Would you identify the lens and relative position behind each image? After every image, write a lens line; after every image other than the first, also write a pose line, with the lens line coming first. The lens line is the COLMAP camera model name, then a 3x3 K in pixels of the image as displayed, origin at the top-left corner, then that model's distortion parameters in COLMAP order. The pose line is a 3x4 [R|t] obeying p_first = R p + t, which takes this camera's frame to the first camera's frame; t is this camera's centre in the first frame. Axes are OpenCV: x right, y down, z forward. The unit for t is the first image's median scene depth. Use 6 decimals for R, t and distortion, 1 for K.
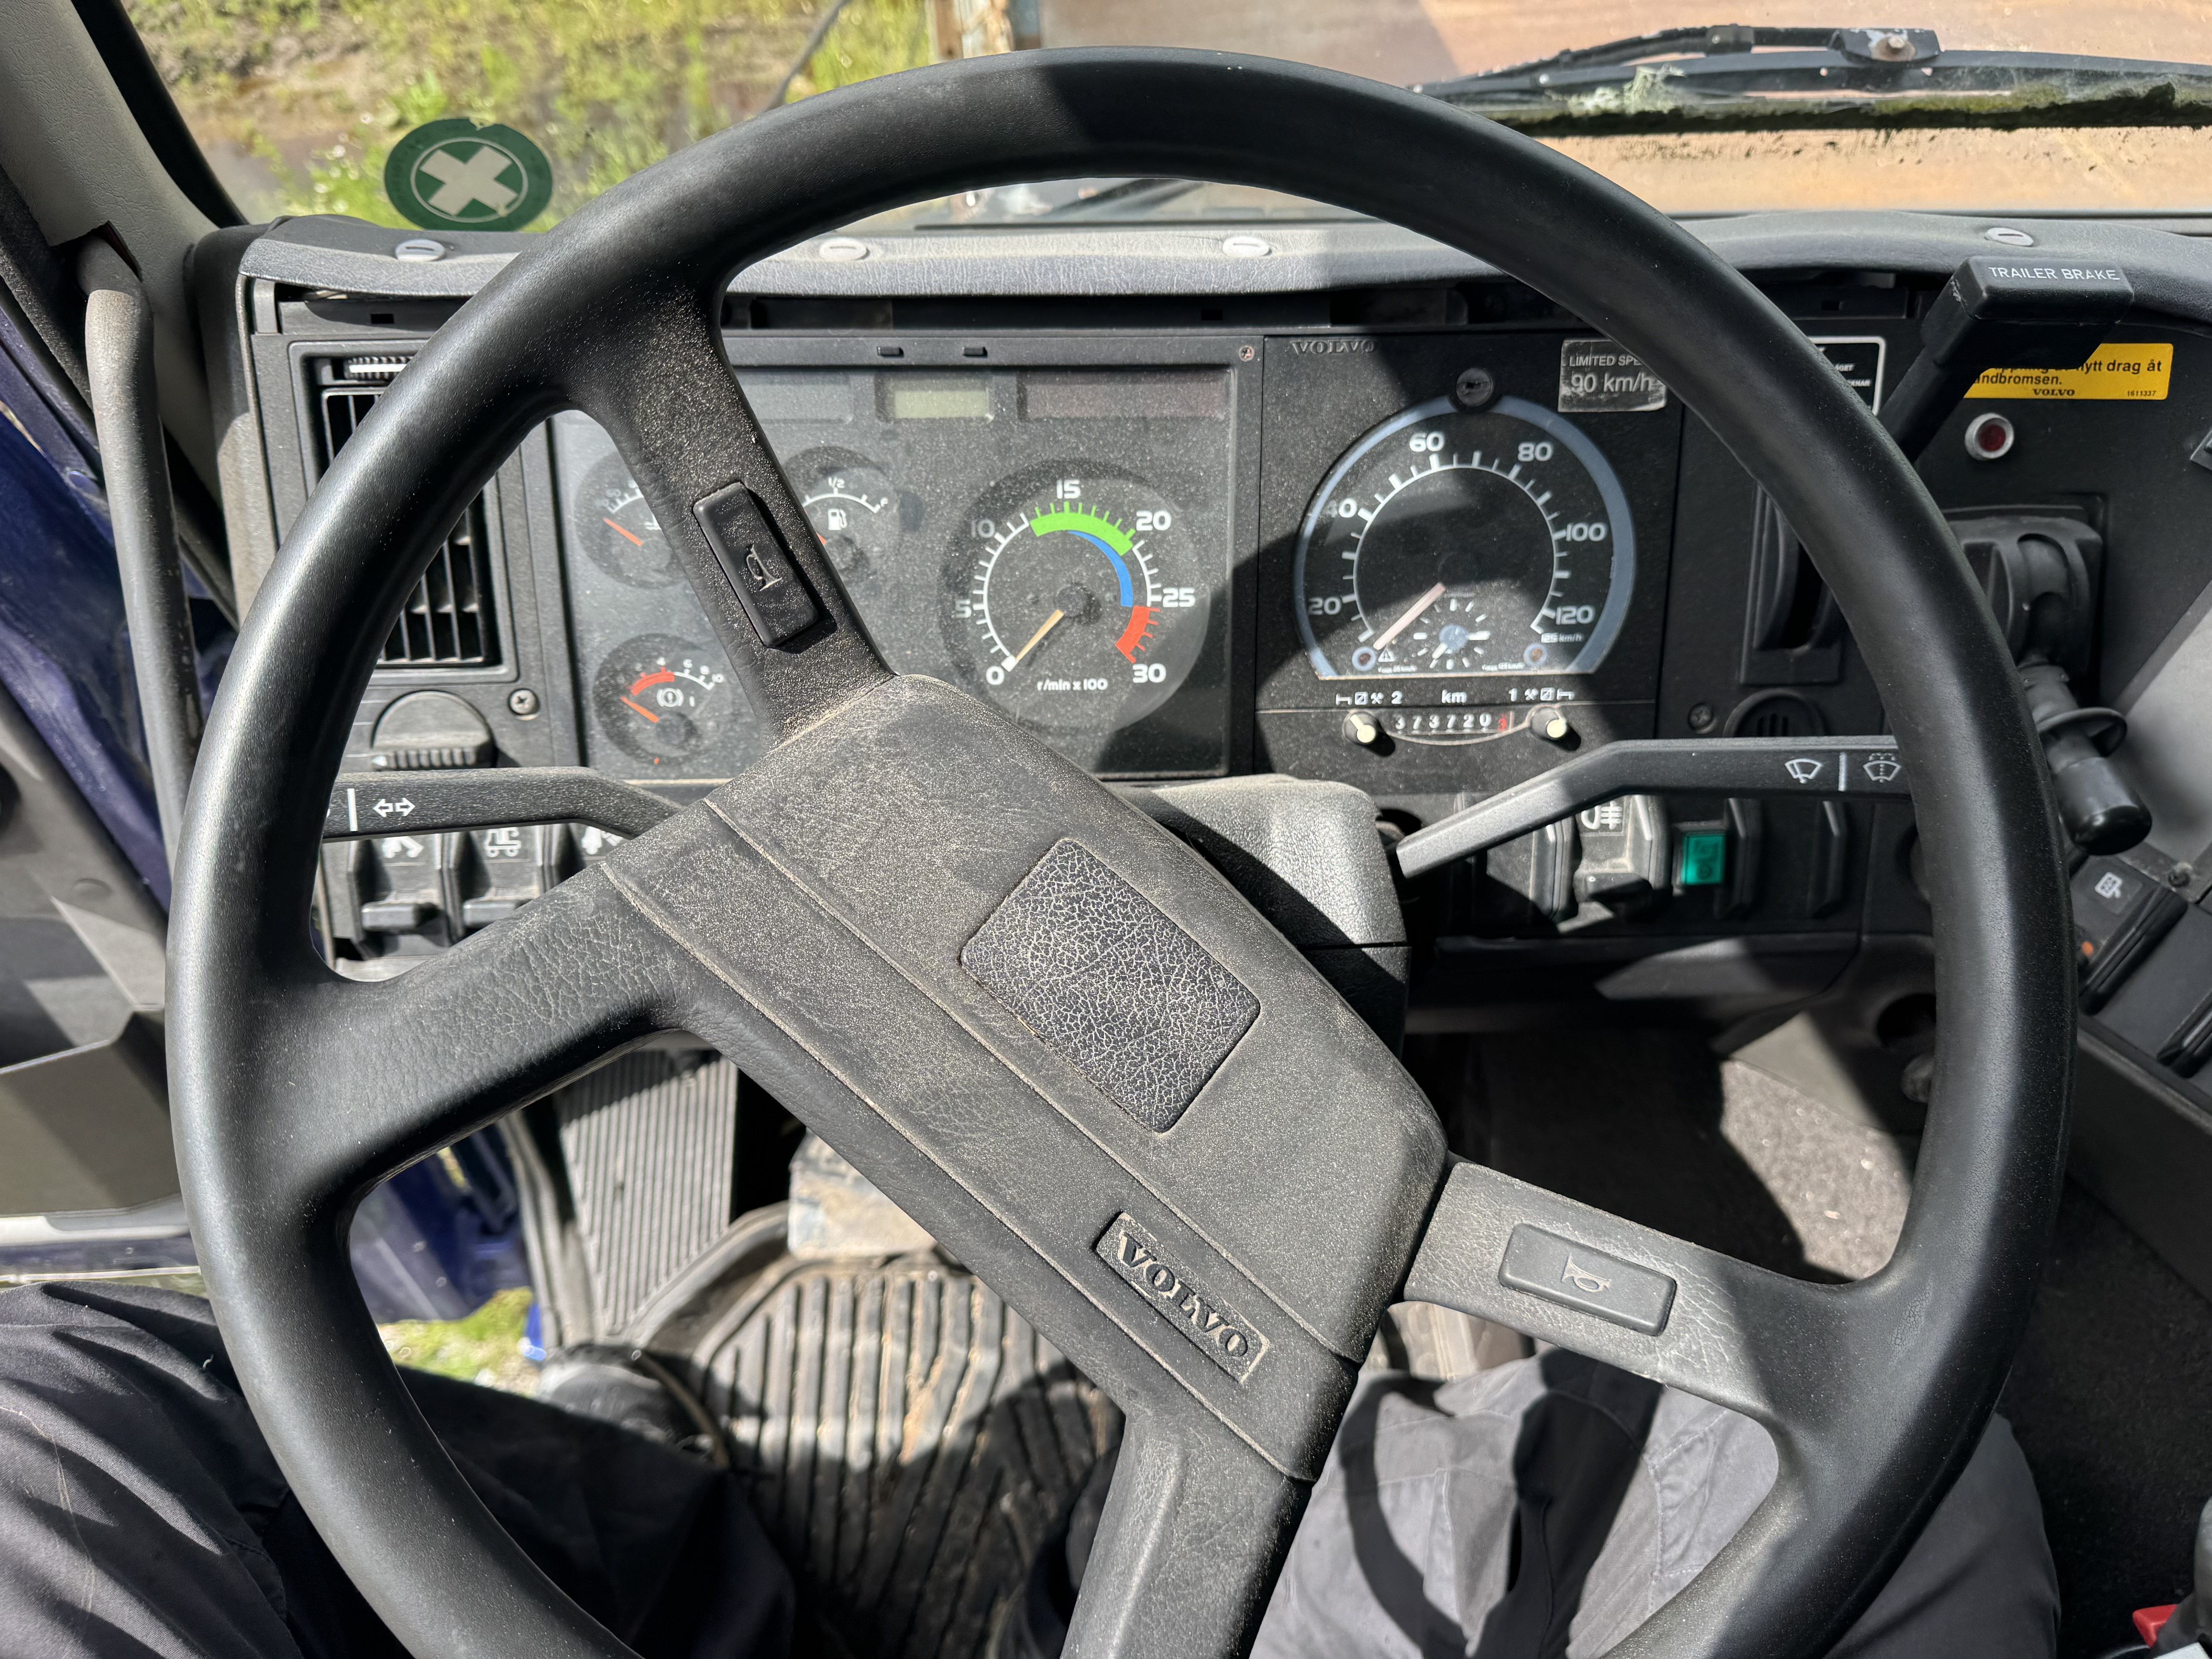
lens RADIAL K [[1597.3, 0, 1103.8], [0, 1597.3, 819.0], [0, 0, 1]] dist [0.030797, -0.049029]
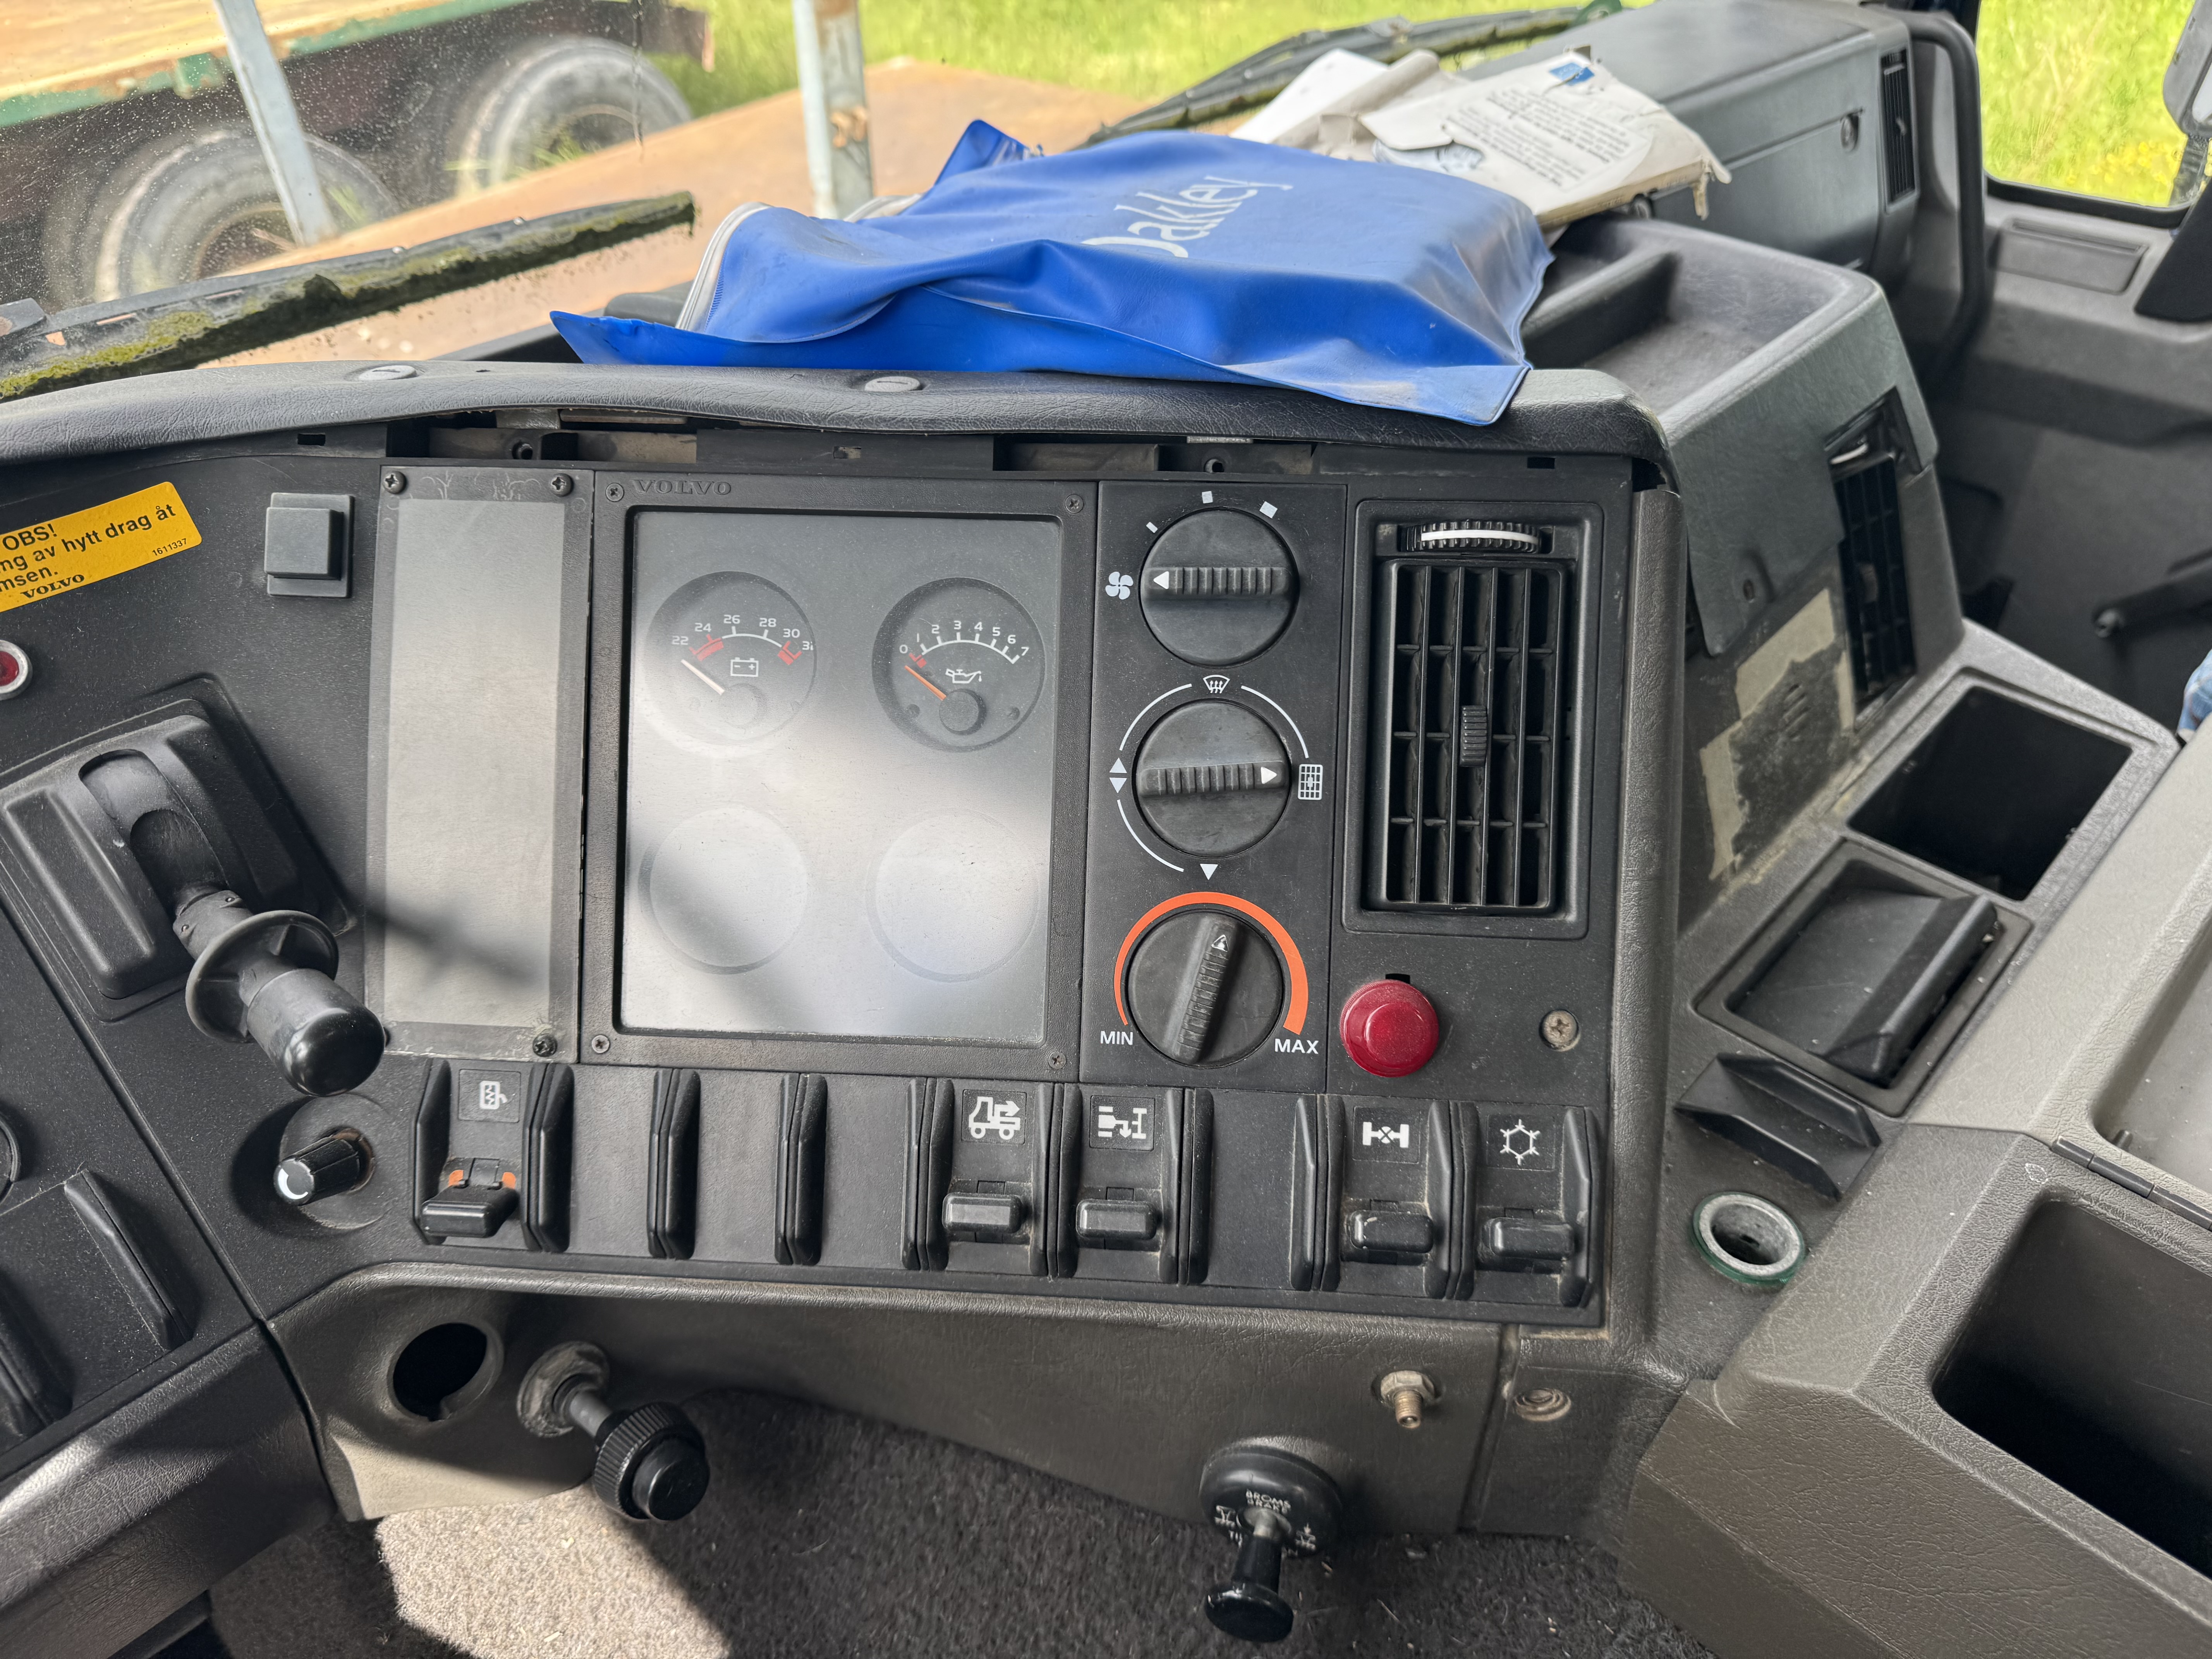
lens RADIAL K [[1597.3, 0, 1103.8], [0, 1597.3, 819.0], [0, 0, 1]] dist [0.030797, -0.049029]
pose [[0.727174, -0.429252, 0.535687, 0.487337], [0.540717, 0.838935, -0.061754, 0.137341], [-0.422899, 0.334561, 0.842156, 0.184289]]
